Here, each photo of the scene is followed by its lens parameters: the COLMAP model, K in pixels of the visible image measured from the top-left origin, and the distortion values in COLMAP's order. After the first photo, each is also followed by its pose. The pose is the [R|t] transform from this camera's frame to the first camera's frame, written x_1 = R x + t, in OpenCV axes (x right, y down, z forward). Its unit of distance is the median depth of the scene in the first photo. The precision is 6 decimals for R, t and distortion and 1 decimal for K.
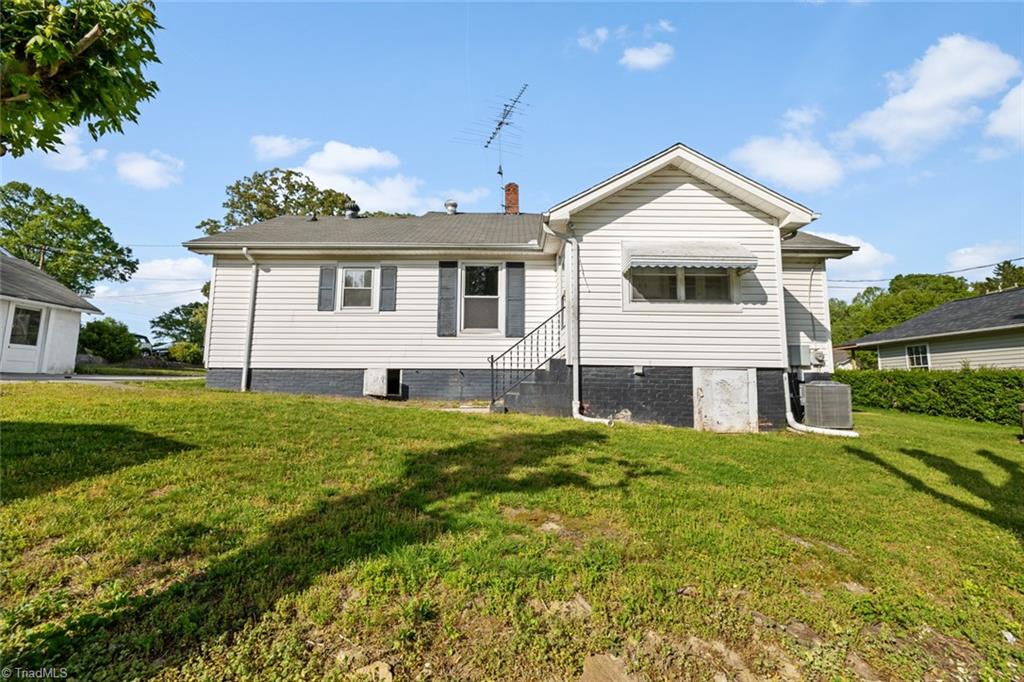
lens RADIAL K [[433.4, 0, 509.1], [0, 433.4, 341.4], [0, 0, 1]] dist [0.001591, -0.000185]
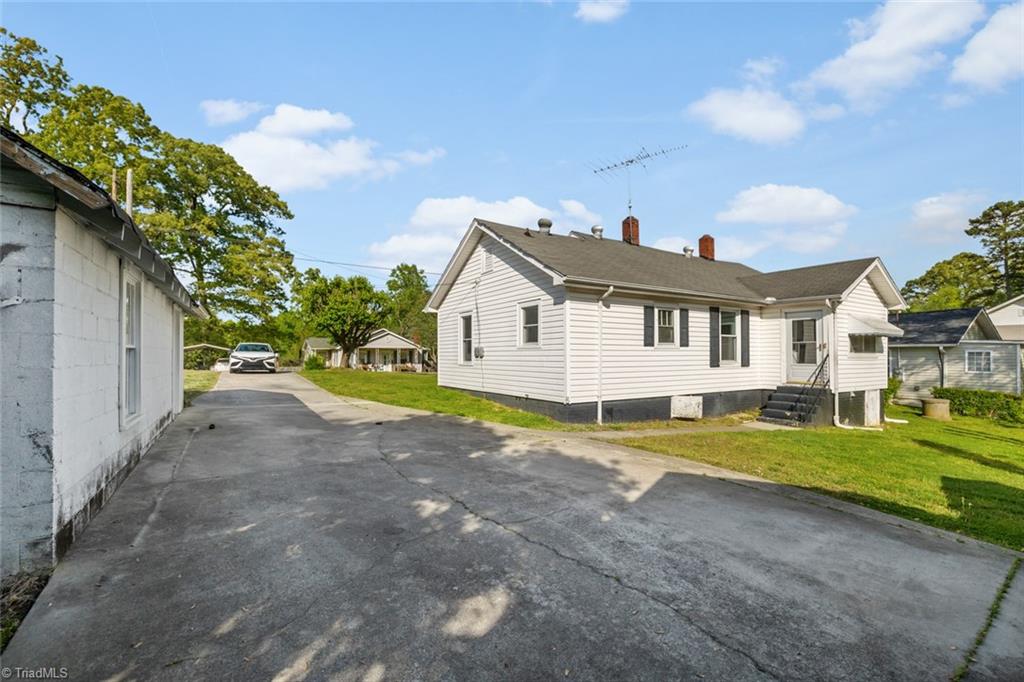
lens RADIAL K [[433.4, 0, 514.0], [0, 433.4, 348.9], [0, 0, 1]] dist [0.001591, -0.000185]
pose [[0.844849, -0.000488, 0.535004, -1.313939], [-0.051010, 0.995370, 0.081460, -0.137170], [-0.532567, -0.096112, 0.840913, 0.241831]]
